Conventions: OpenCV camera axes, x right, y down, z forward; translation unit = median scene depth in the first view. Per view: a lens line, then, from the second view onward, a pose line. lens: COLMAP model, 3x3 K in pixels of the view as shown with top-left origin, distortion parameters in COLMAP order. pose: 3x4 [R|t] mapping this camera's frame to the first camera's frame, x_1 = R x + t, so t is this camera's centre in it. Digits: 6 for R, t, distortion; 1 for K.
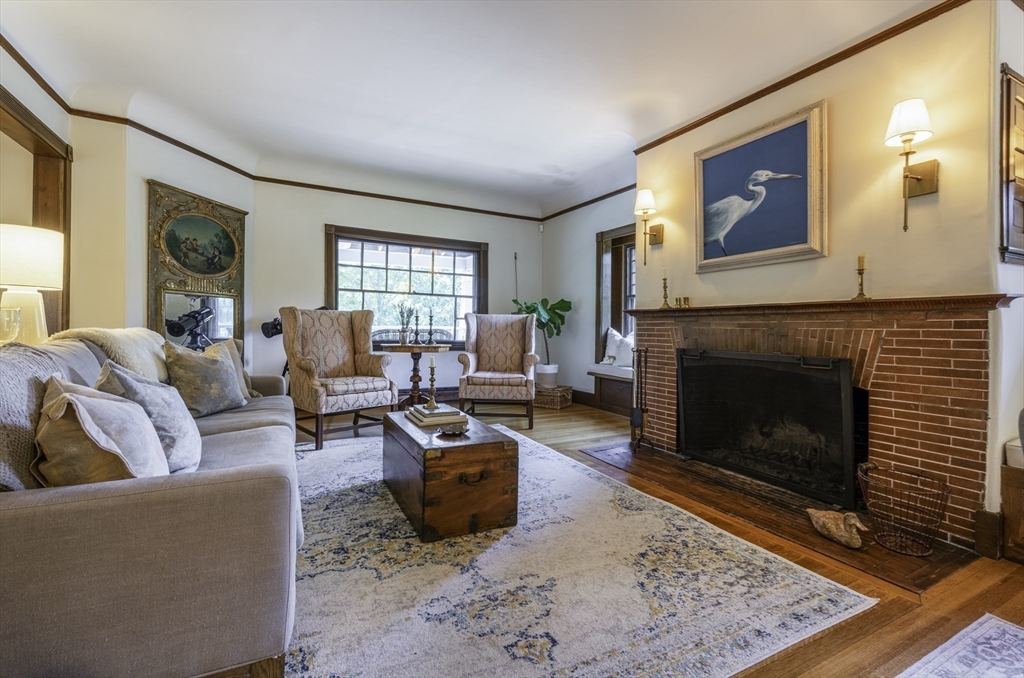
lens RADIAL K [[451.0, 0, 519.1], [0, 451.0, 330.8], [0, 0, 1]] dist [0.011550, -0.000515]
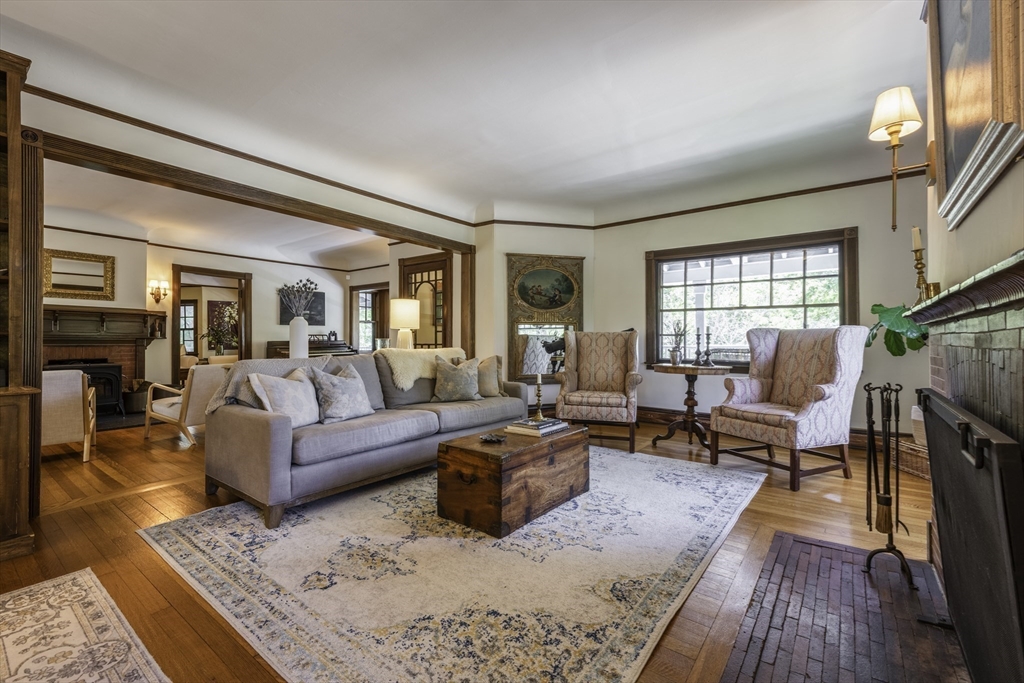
lens RADIAL K [[451.0, 0, 518.6], [0, 451.0, 341.8], [0, 0, 1]] dist [0.011550, -0.000515]
pose [[0.417047, -0.013486, -0.908785, 0.590530], [-0.003597, 0.999858, -0.016489, -0.001484], [0.908878, 0.010145, 0.416939, 0.374074]]
